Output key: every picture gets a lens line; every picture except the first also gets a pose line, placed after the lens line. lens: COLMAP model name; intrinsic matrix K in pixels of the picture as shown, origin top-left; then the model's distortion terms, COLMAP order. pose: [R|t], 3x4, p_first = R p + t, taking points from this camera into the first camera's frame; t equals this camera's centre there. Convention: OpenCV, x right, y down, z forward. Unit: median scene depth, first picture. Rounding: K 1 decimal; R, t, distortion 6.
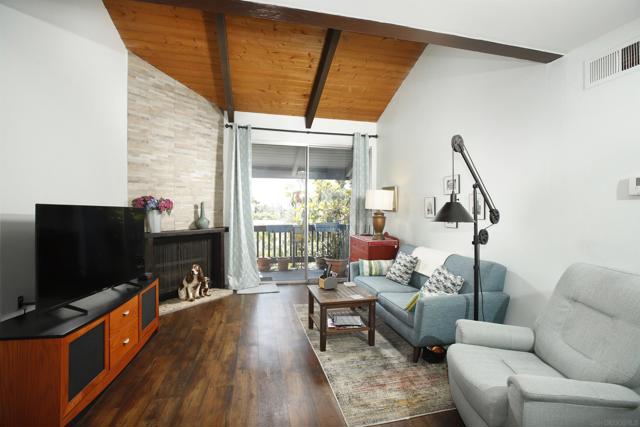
lens RADIAL K [[295.5, 0, 320.0], [0, 295.5, 213.5], [0, 0, 1]] dist [-0.000285, 0.000107]
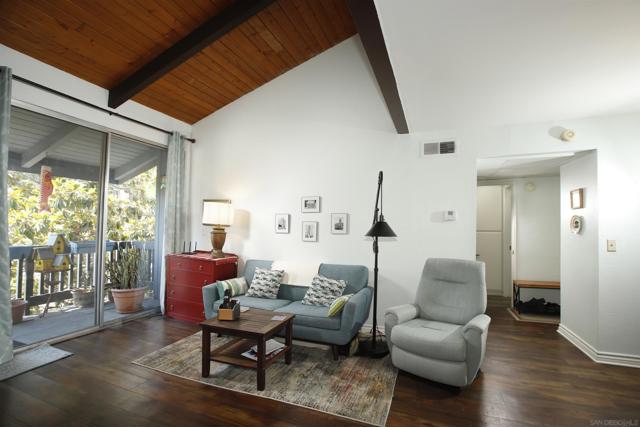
lens RADIAL K [[298.5, 0, 319.0], [0, 298.5, 219.7], [0, 0, 1]] dist [-0.015609, 0.000147]
pose [[0.569694, 0.024998, 0.821476, -0.479609], [-0.005001, 0.999624, -0.026951, -0.005685], [-0.821841, 0.011246, 0.569605, 0.280516]]
